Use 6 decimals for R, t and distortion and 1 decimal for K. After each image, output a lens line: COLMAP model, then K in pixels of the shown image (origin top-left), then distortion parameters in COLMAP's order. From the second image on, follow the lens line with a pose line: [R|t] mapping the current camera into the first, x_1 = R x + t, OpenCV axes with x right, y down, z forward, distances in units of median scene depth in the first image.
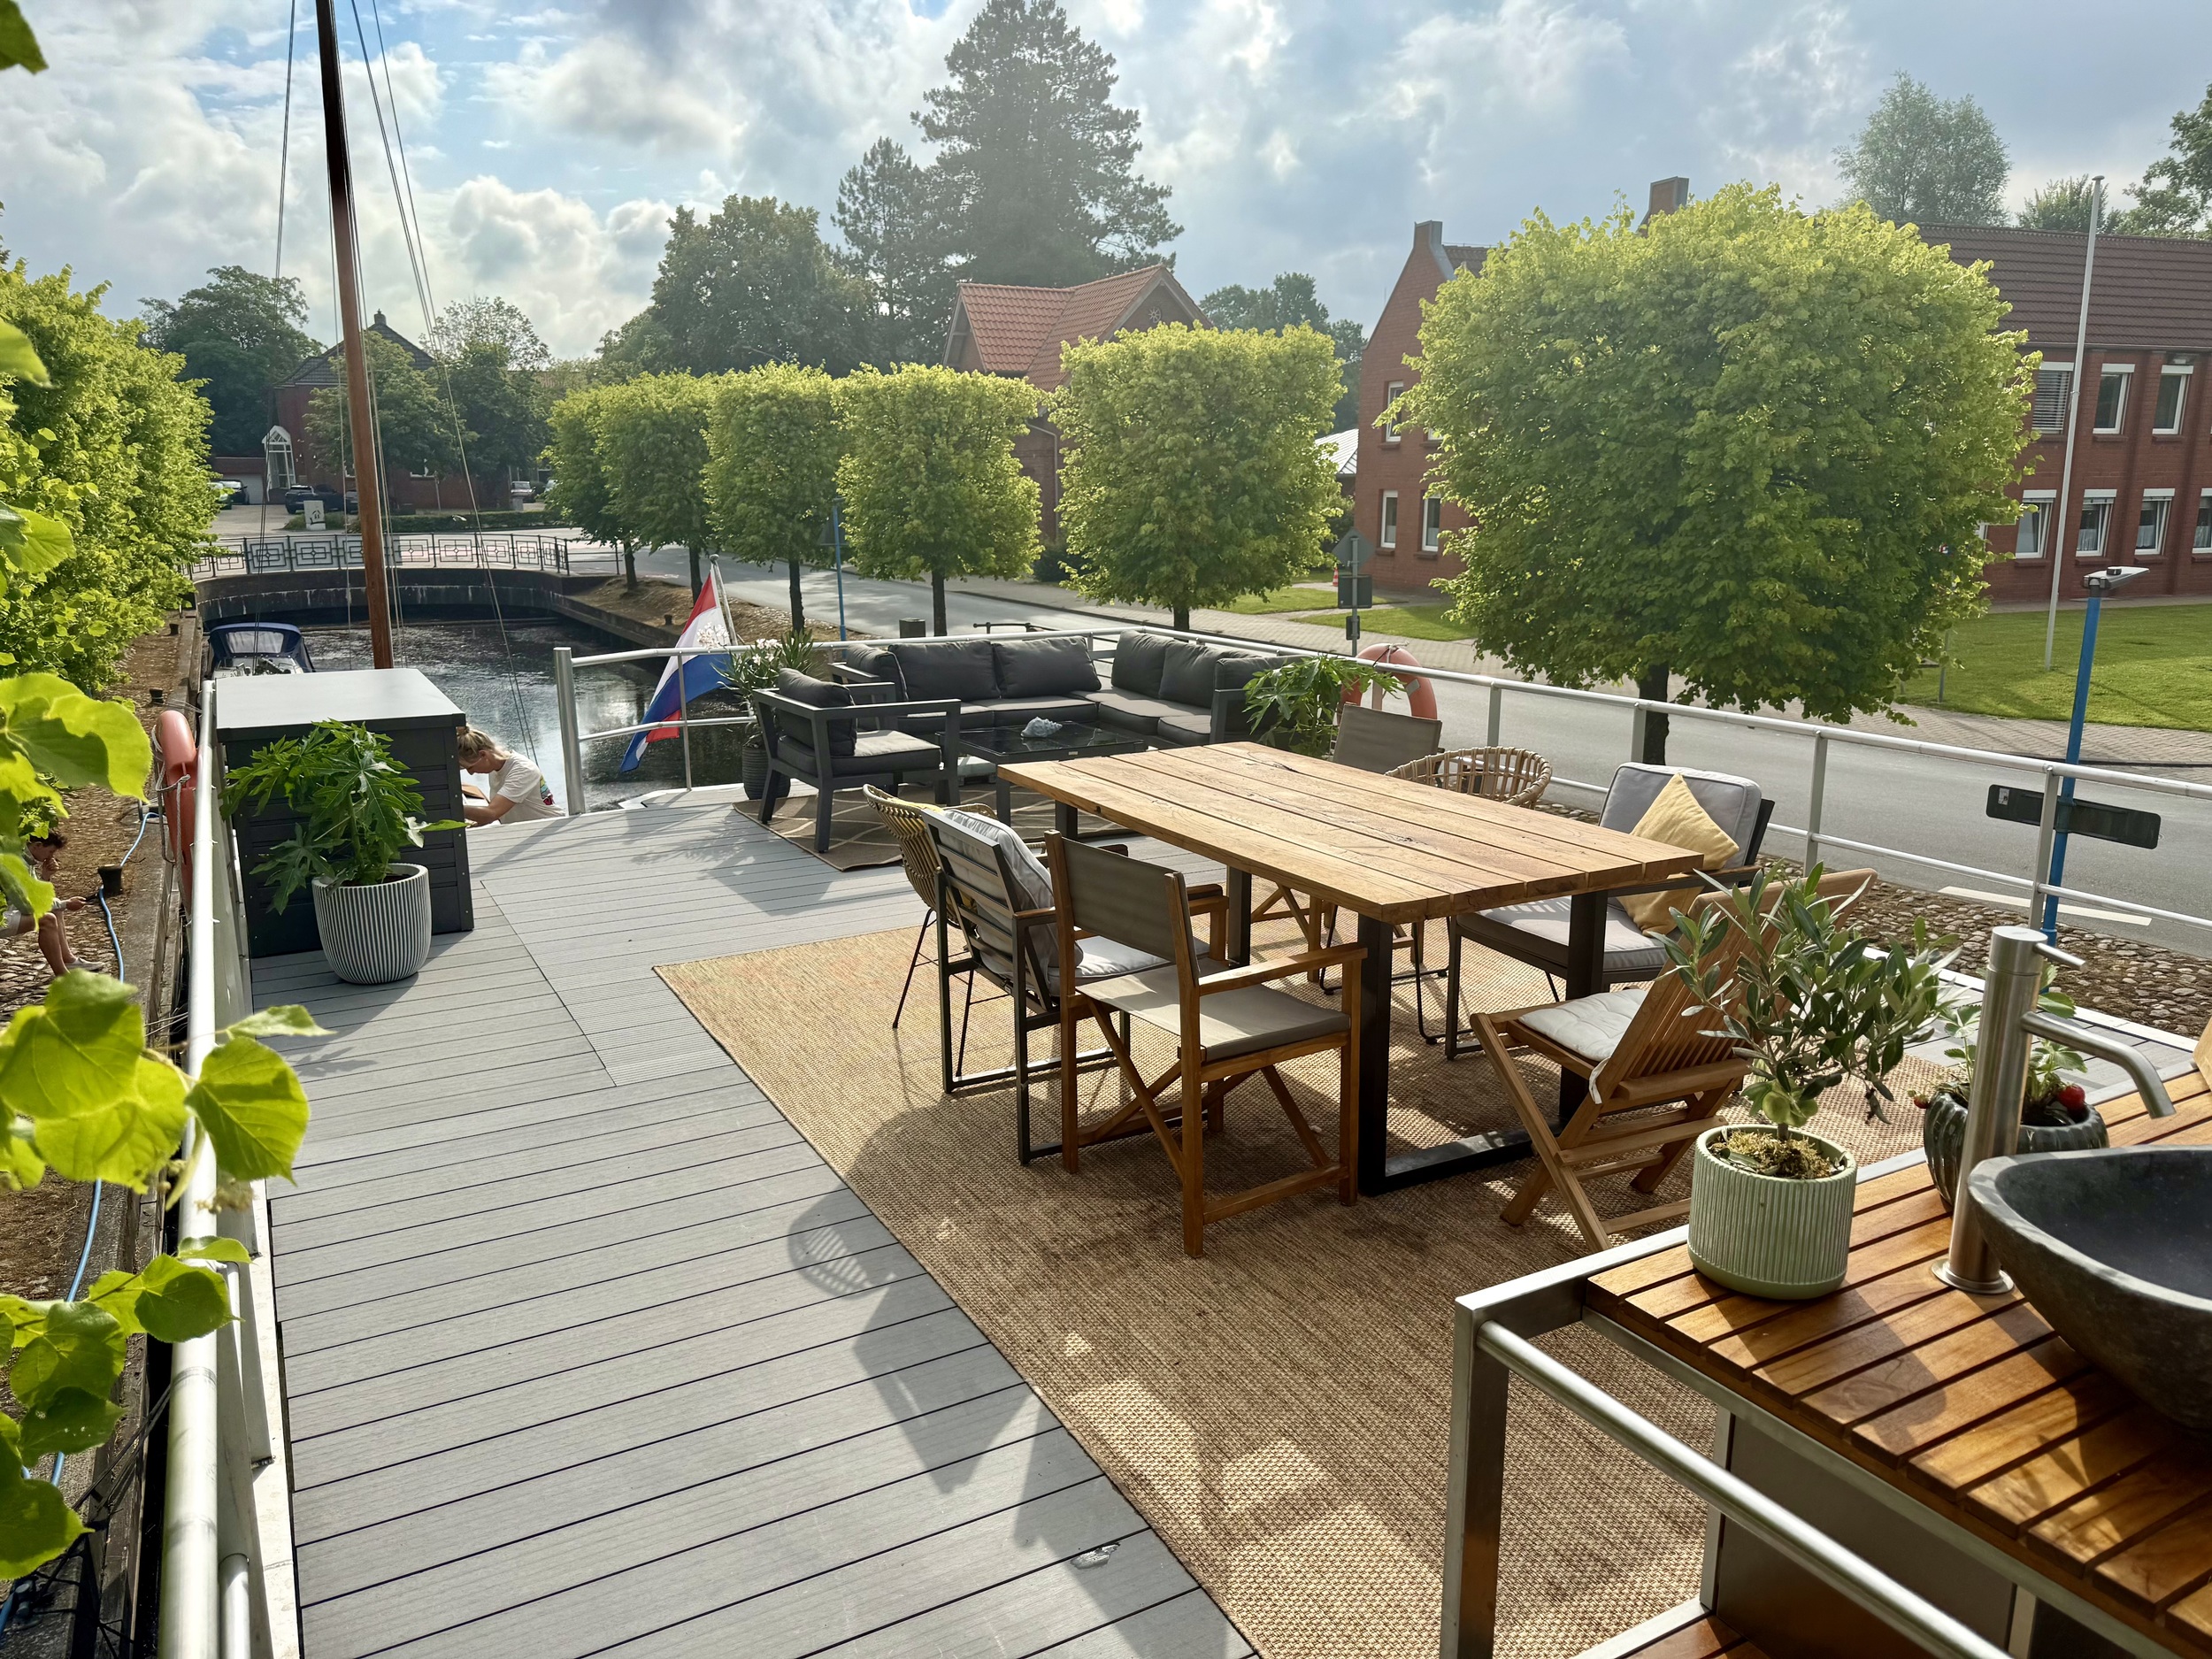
lens RADIAL K [[1564.4, 0, 1100.2], [0, 1564.4, 832.0], [0, 0, 1]] dist [0.007984, -0.000439]
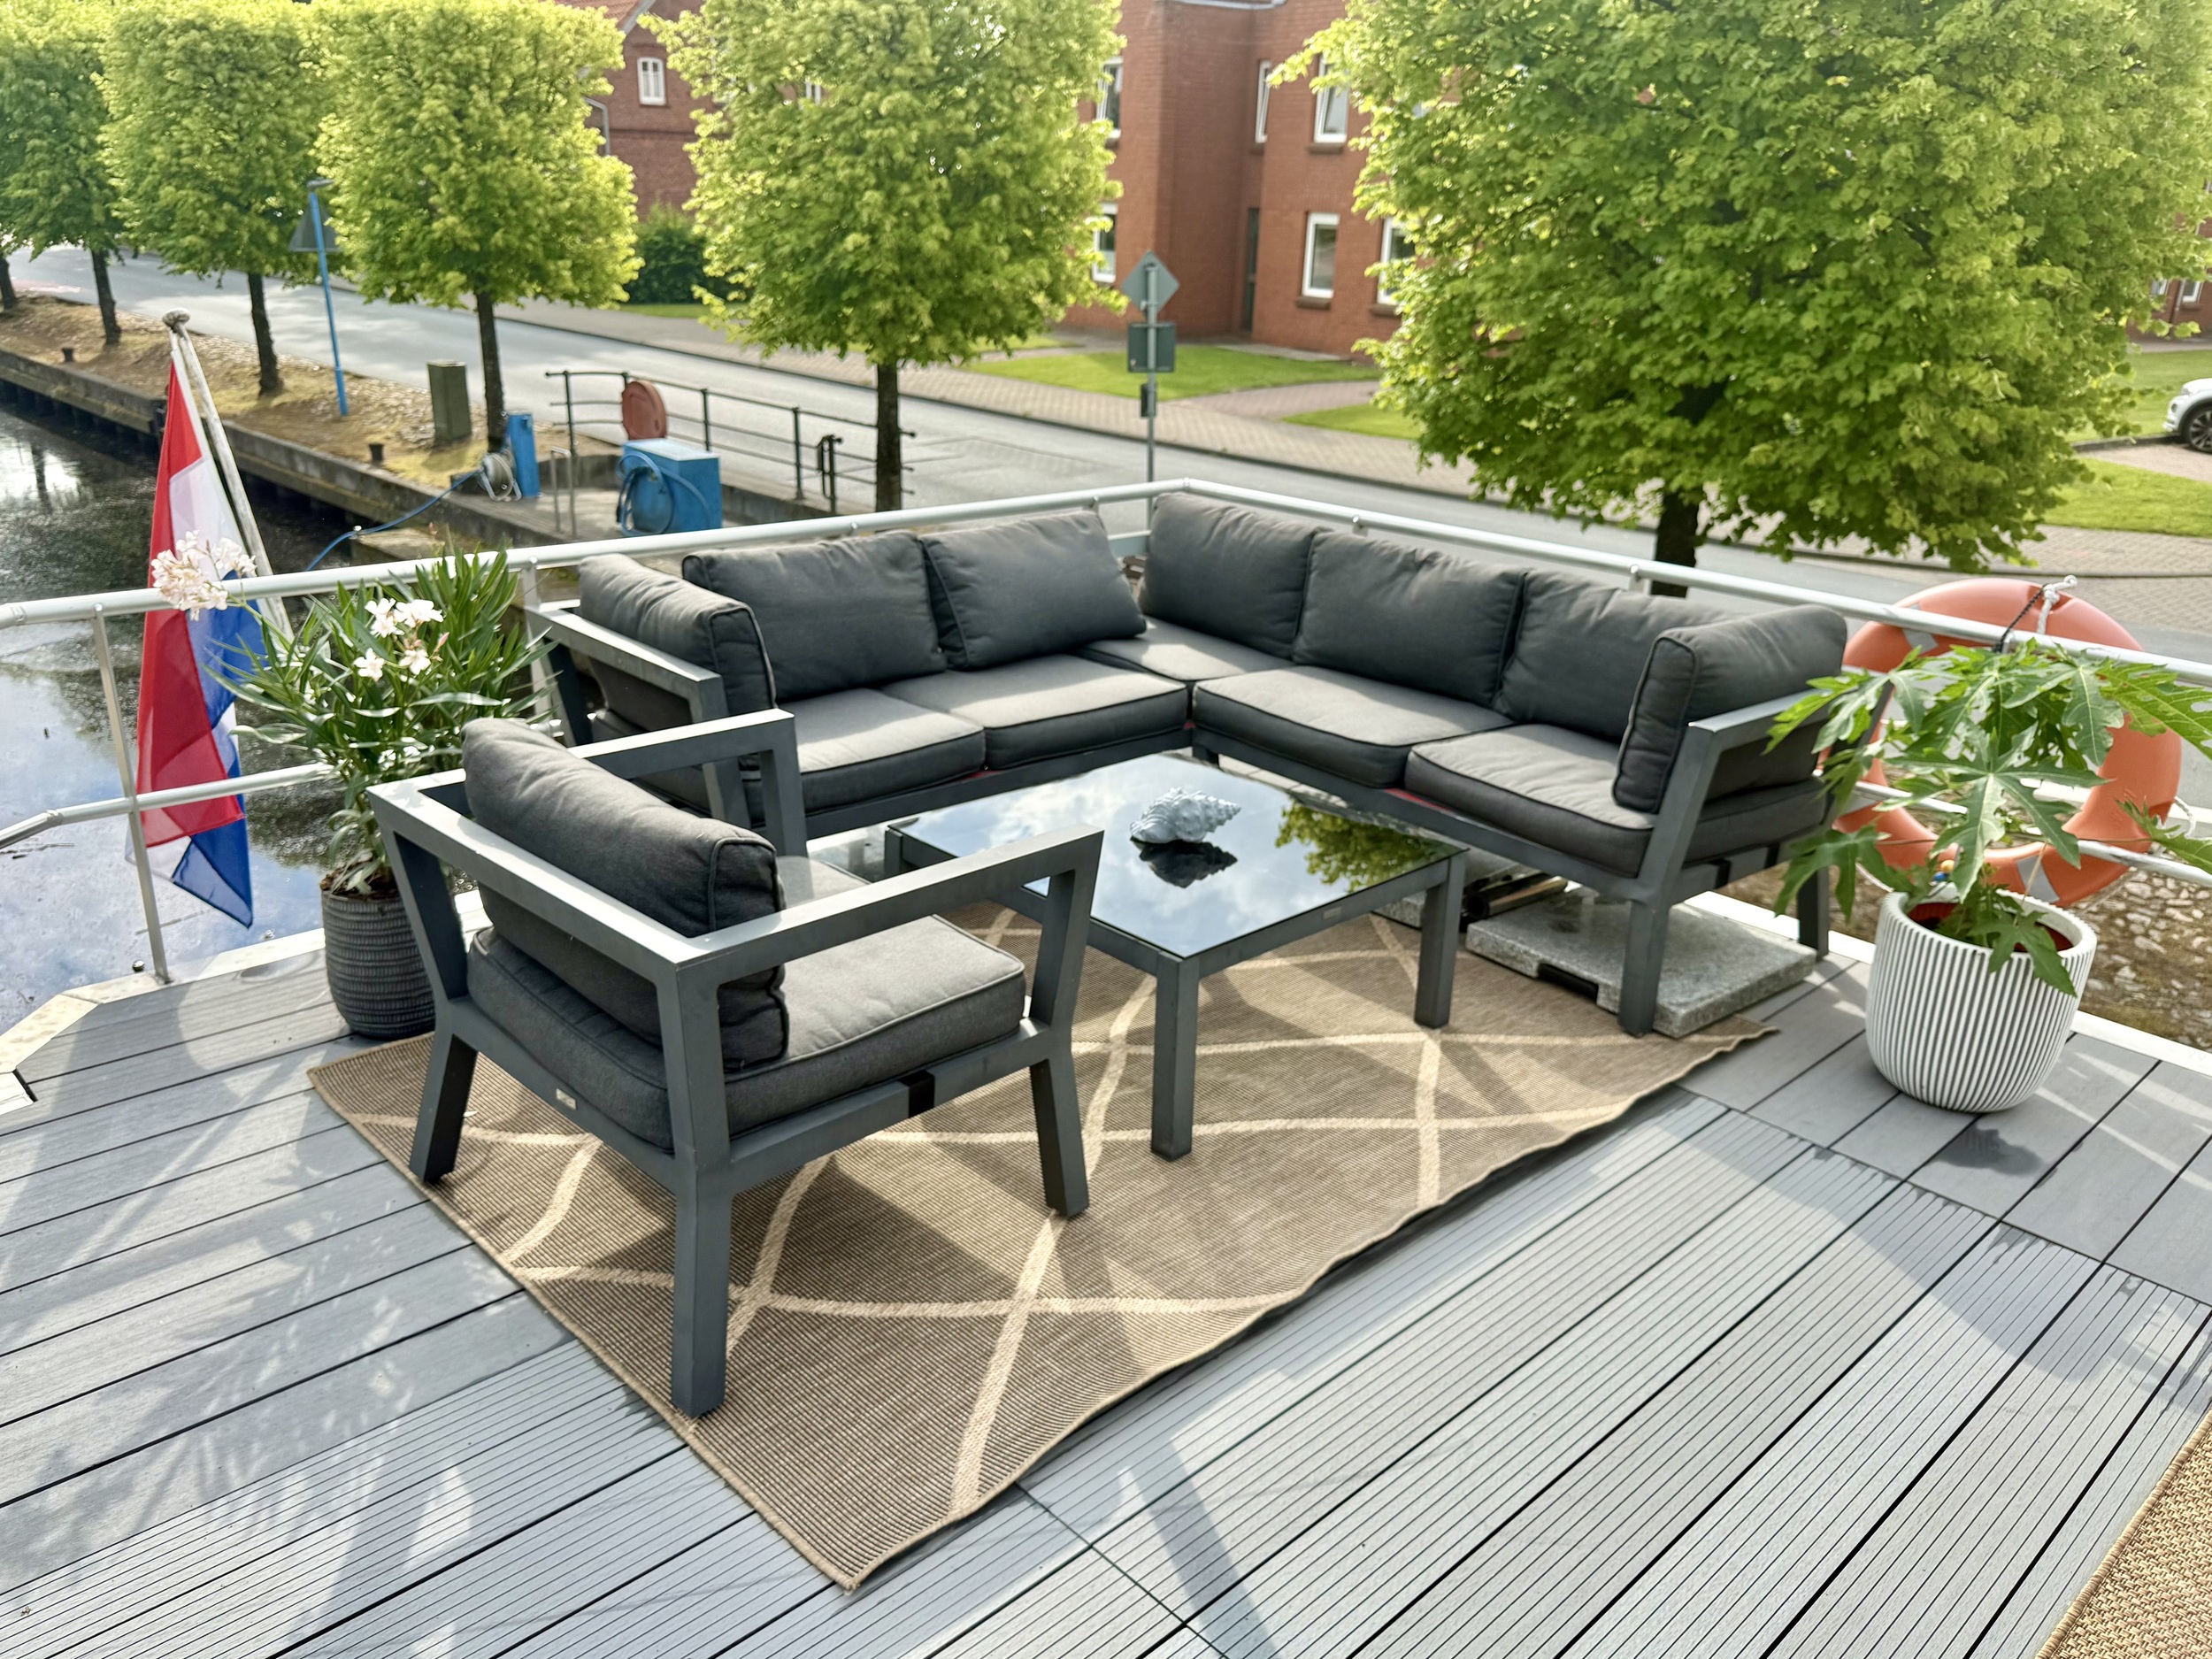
lens RADIAL K [[1672.9, 0, 1113.8], [0, 1672.9, 836.8], [0, 0, 1]] dist [-0.026483, -0.008294]
pose [[0.962189, -0.062995, 0.264998, -0.047155], [0.021855, 0.987607, 0.155419, -0.037981], [-0.271505, -0.143751, 0.951641, 0.191764]]
